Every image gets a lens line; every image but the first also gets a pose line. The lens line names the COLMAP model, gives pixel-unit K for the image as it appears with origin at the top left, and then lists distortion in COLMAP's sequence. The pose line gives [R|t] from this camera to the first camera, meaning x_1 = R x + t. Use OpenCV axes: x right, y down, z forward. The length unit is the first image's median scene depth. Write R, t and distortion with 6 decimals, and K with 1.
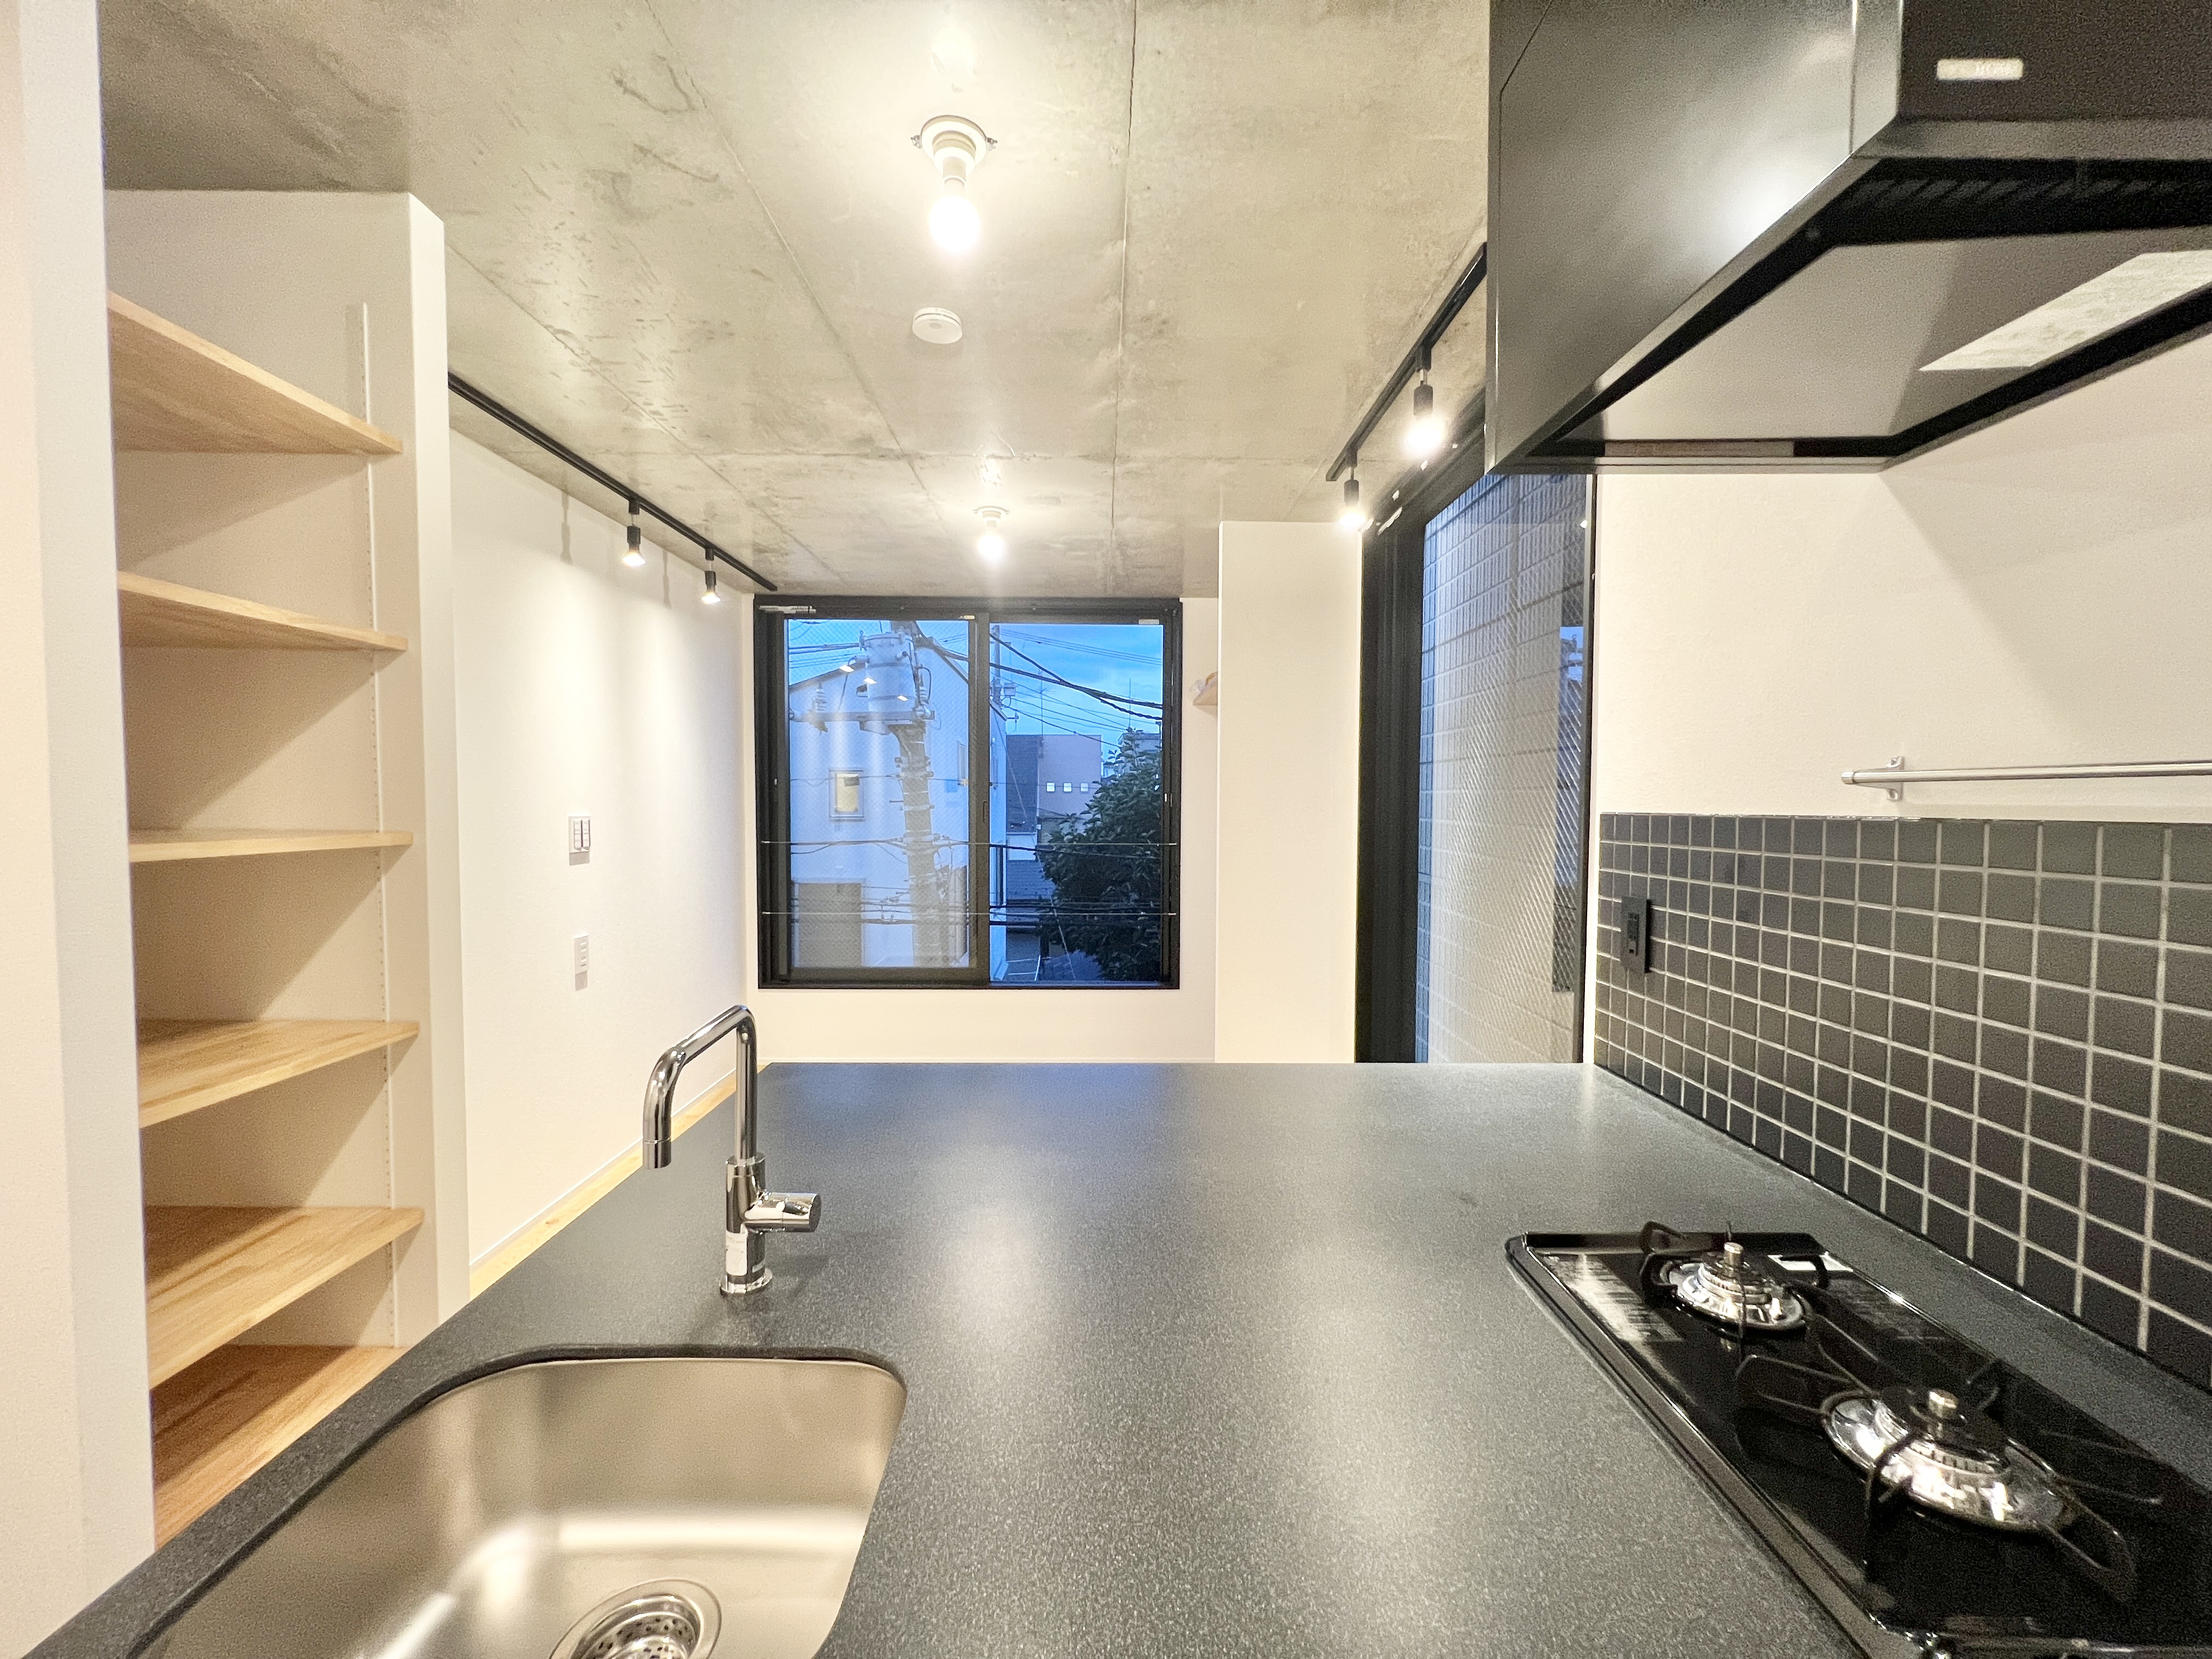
lens RADIAL K [[881.2, 0, 1112.5], [0, 881.2, 835.9], [0, 0, 1]] dist [-0.002136, 0.000738]
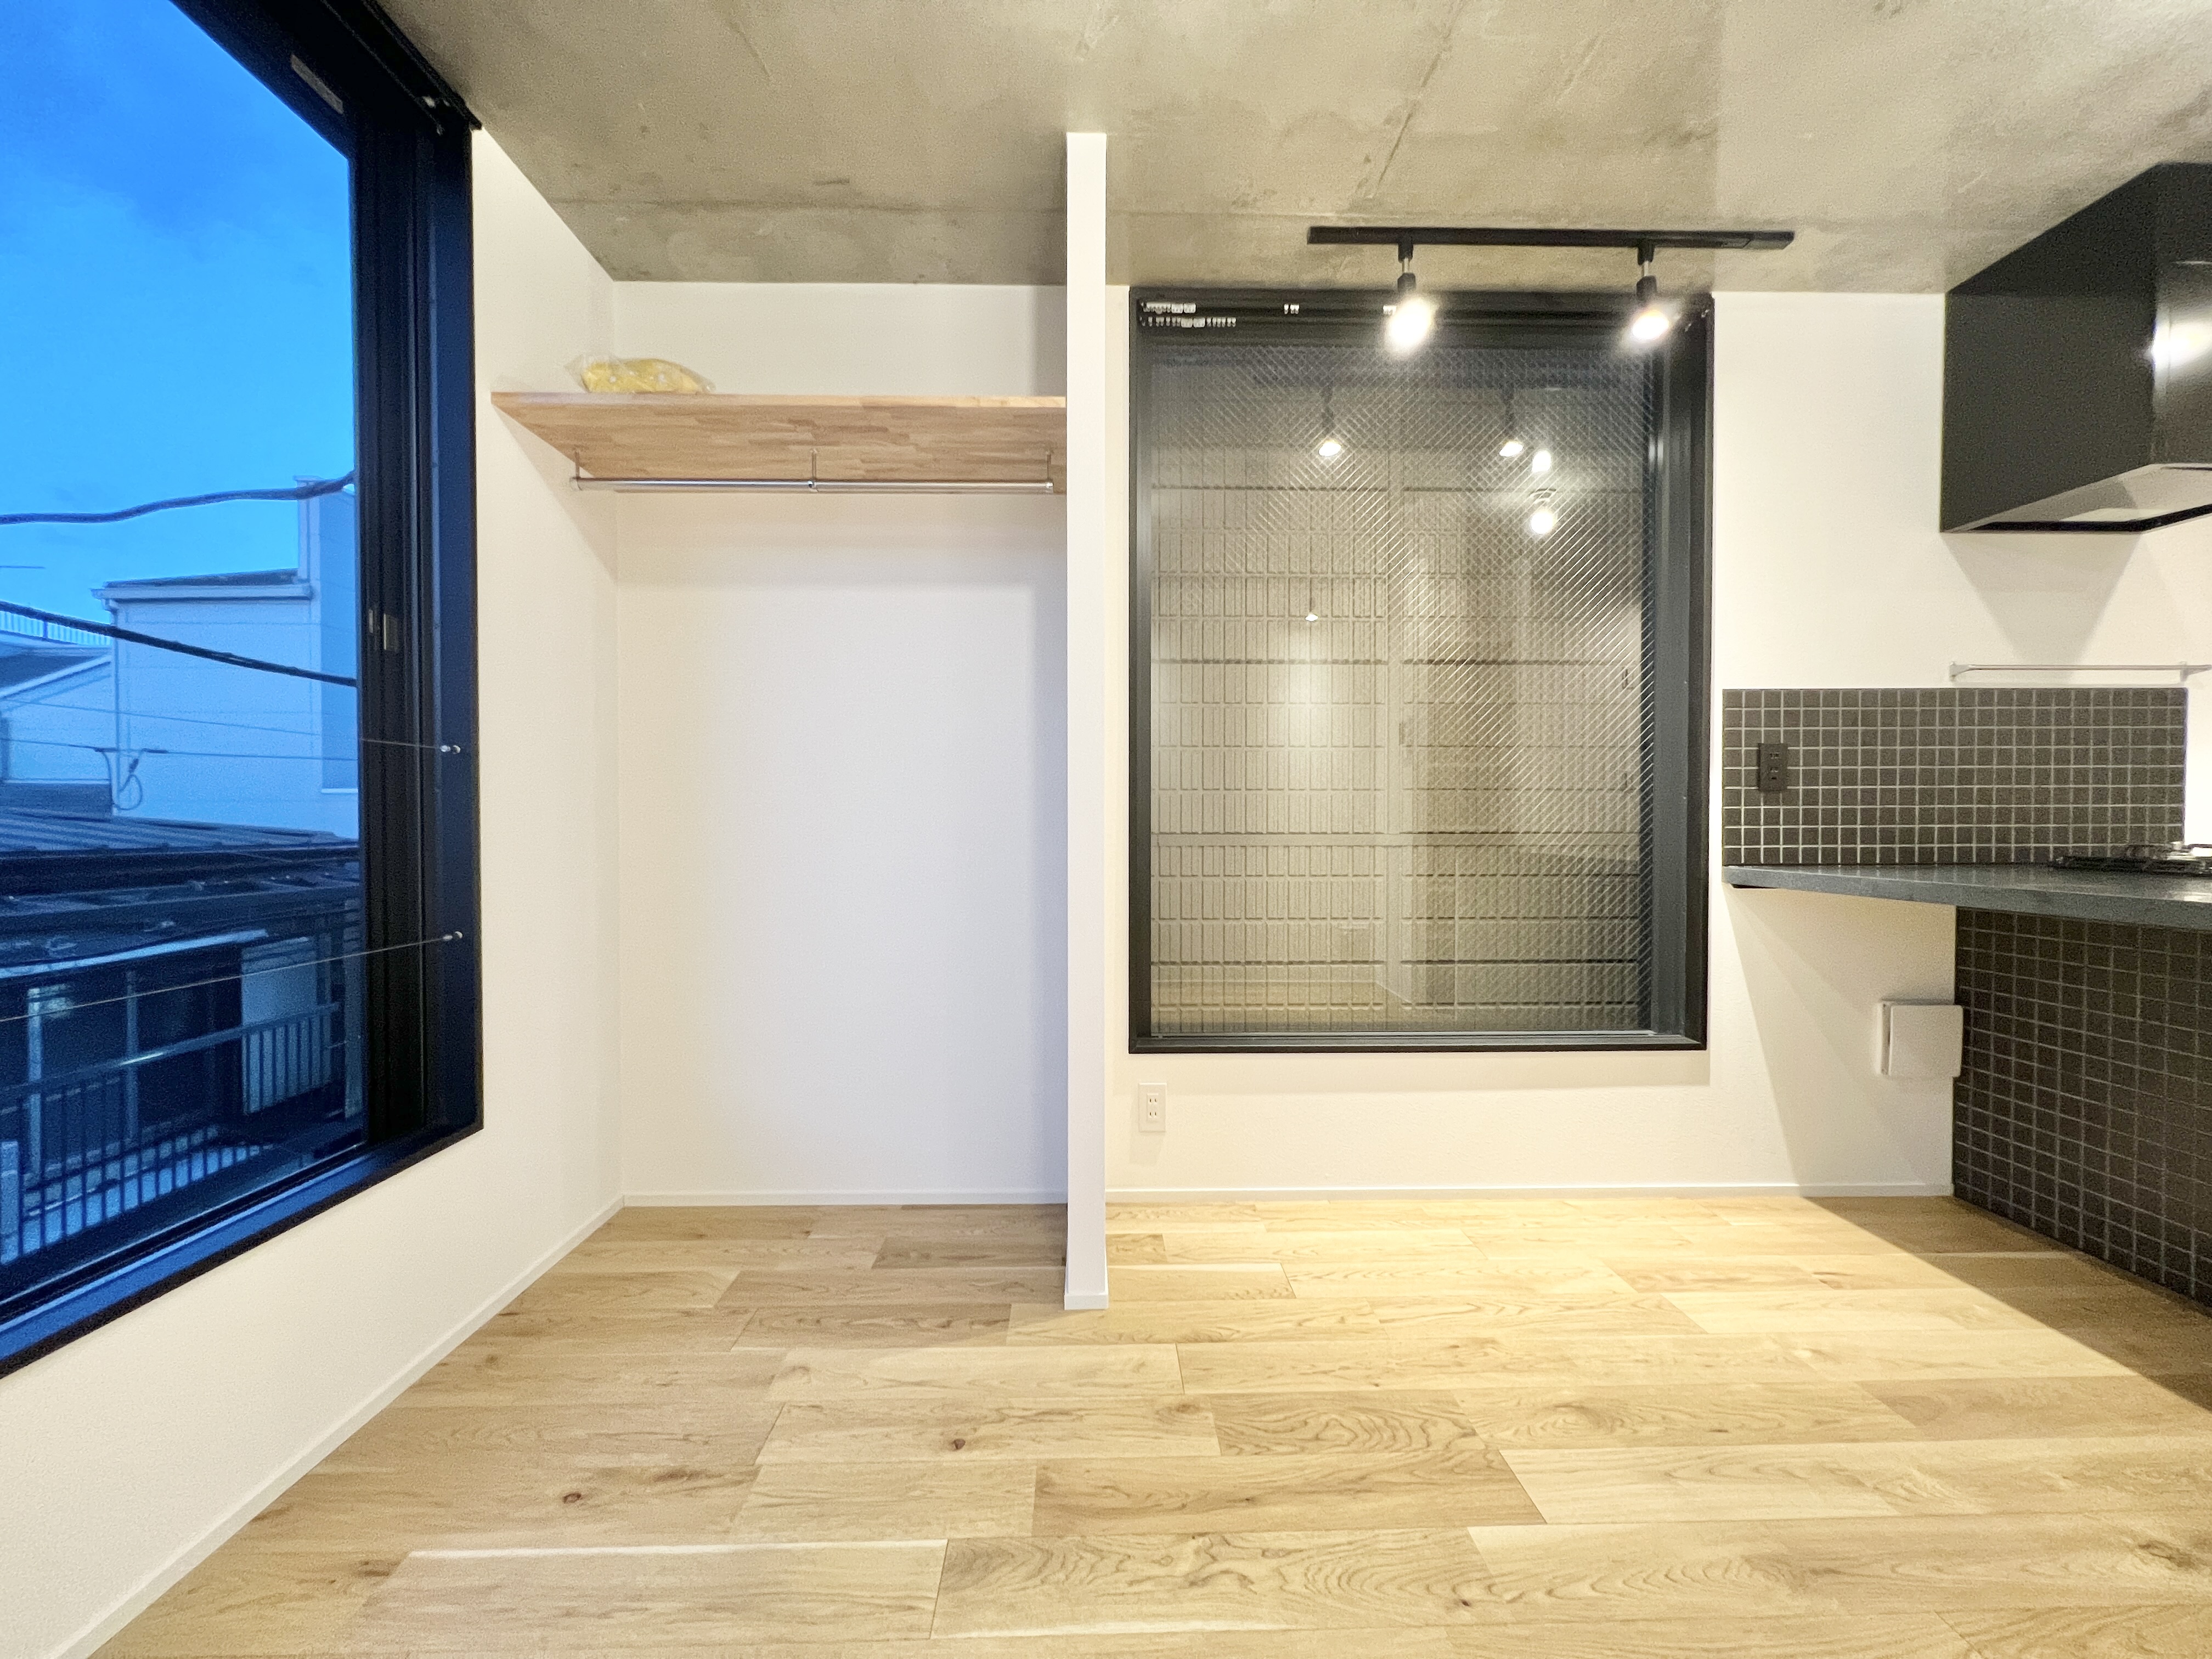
lens RADIAL K [[881.2, 0, 1108.8], [0, 881.2, 835.9], [0, 0, 1]] dist [-0.002136, 0.000738]
pose [[-0.010636, -0.020767, 0.999728, -0.477845], [0.041738, 0.998904, 0.021194, 0.076729], [-0.999072, 0.041952, -0.009758, 1.114508]]
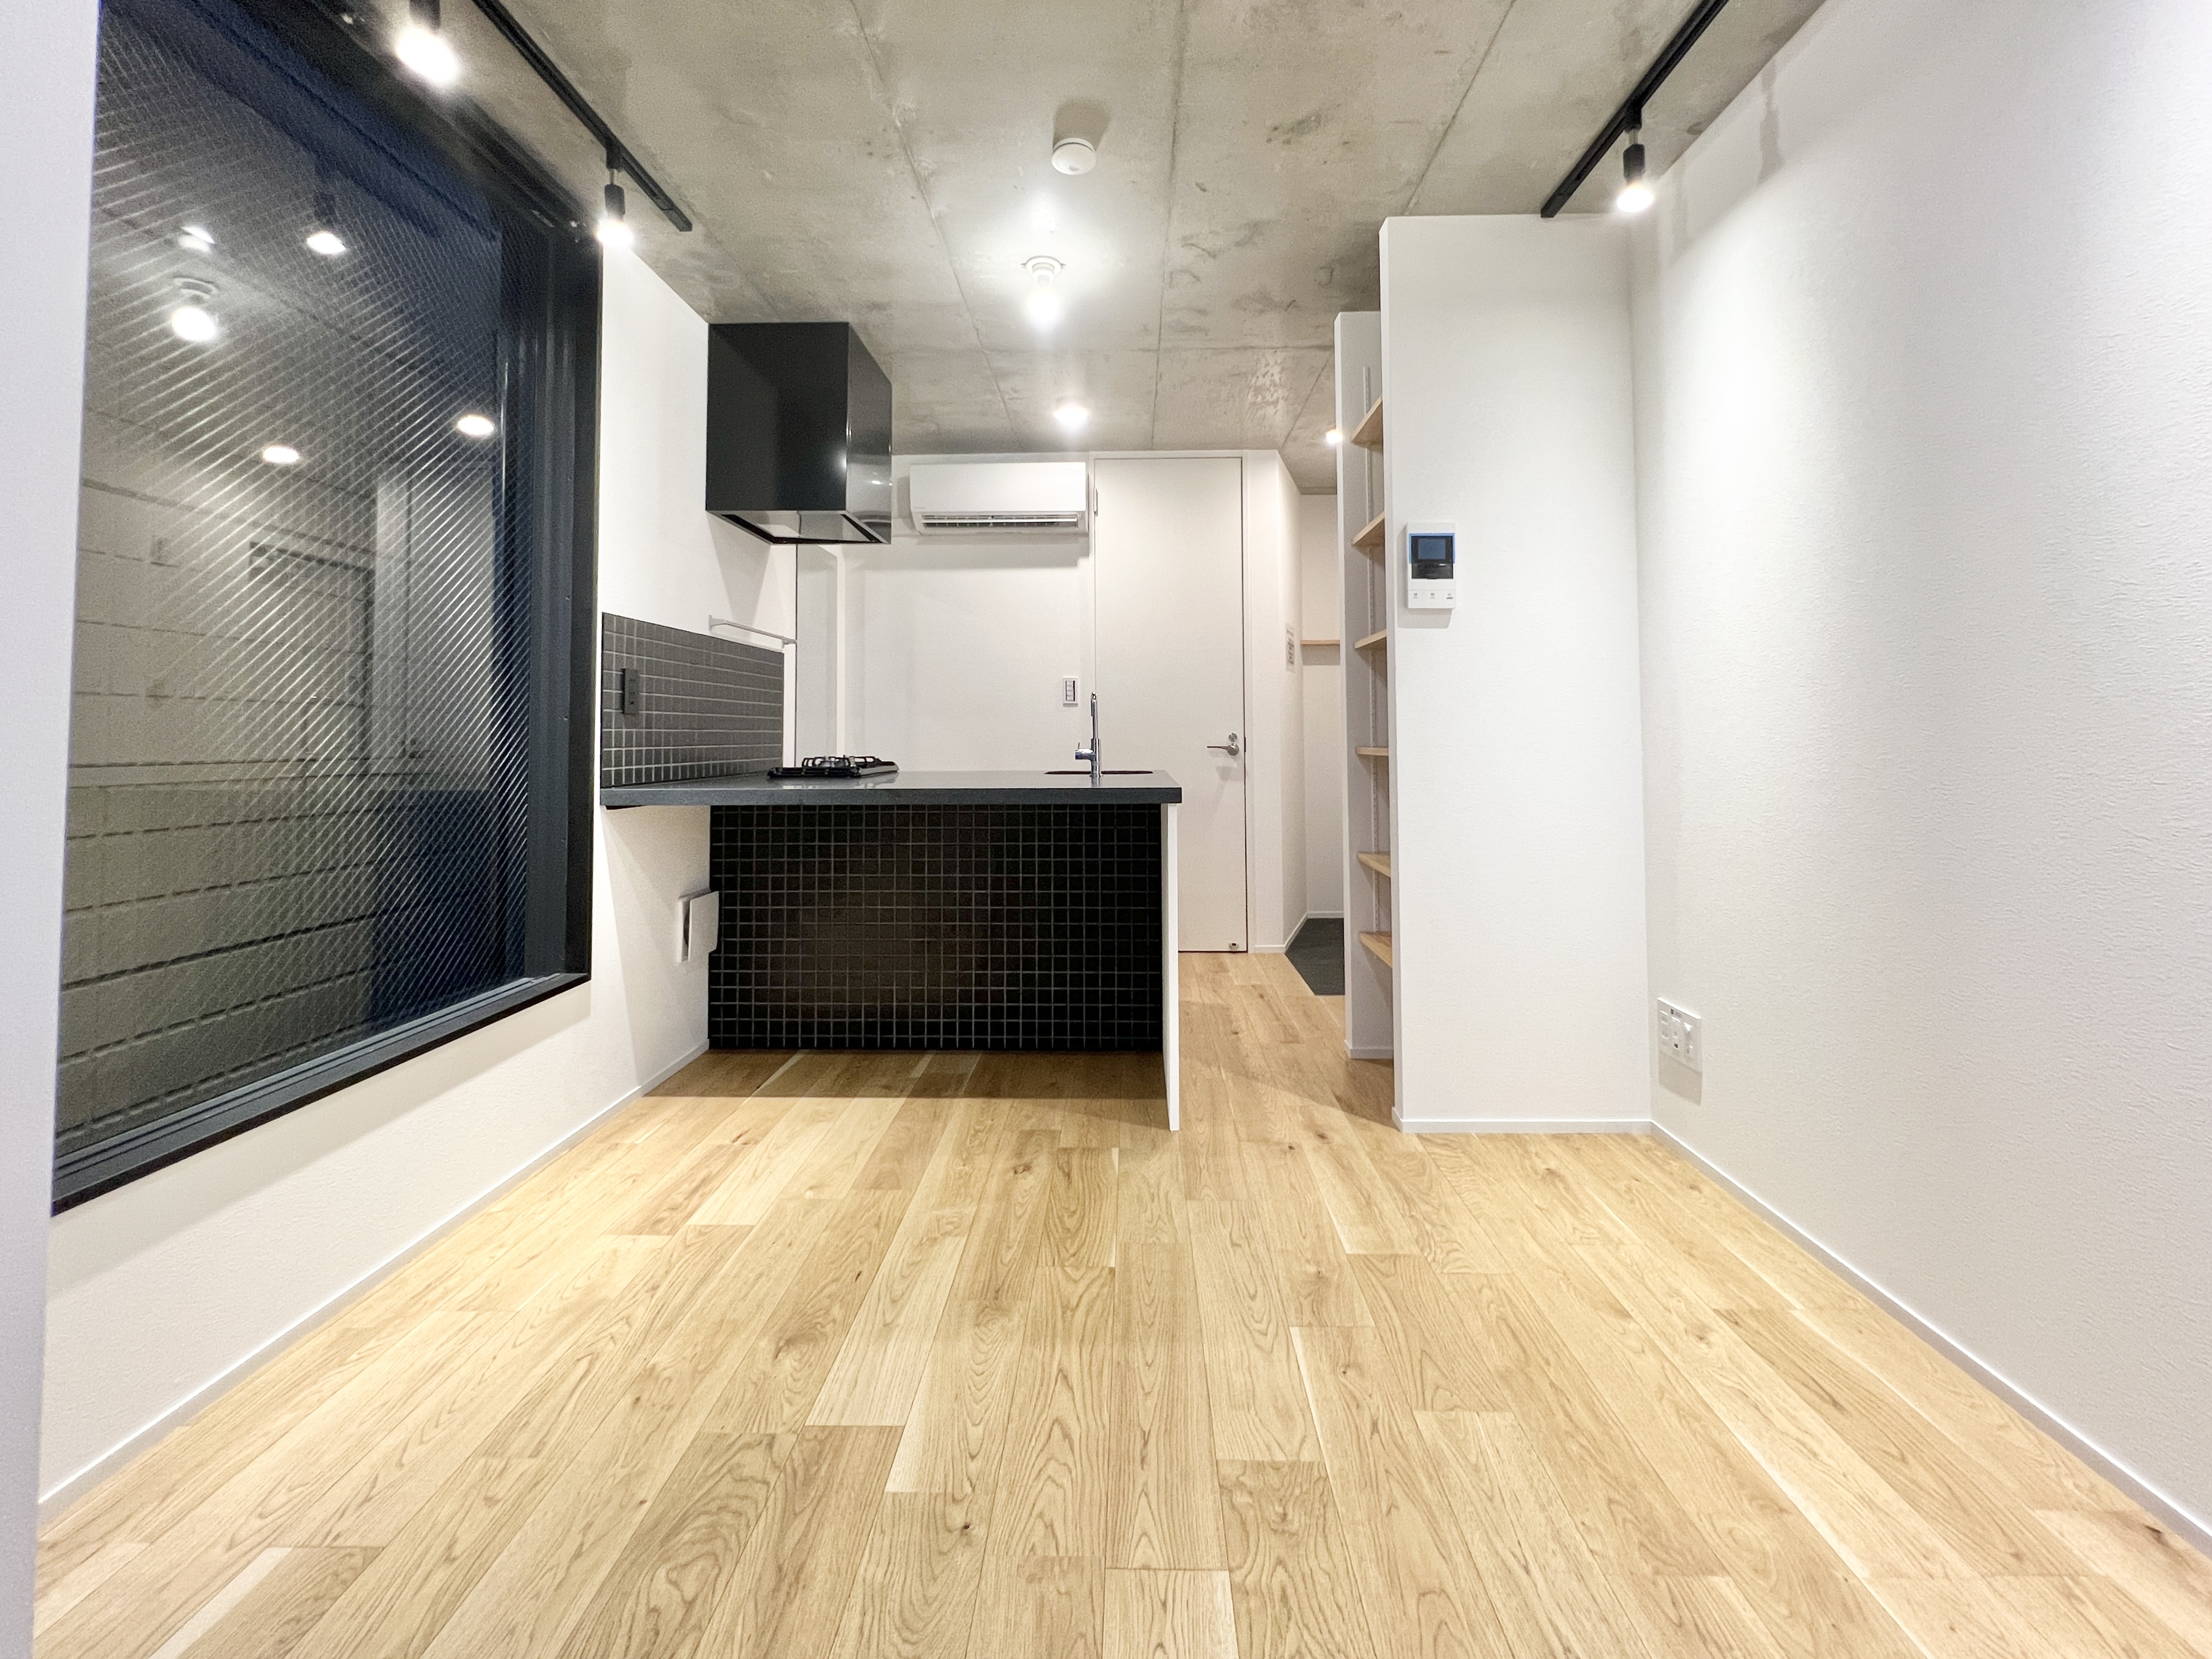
lens RADIAL K [[927.9, 0, 1113.1], [0, 927.9, 701.8], [0, 0, 1]] dist [-0.002328, 0.000924]
pose [[-0.999220, 0.002165, 0.039431, -0.185784], [0.002193, 0.999997, 0.000662, 0.066258], [-0.039430, 0.000748, -0.999222, 1.367674]]
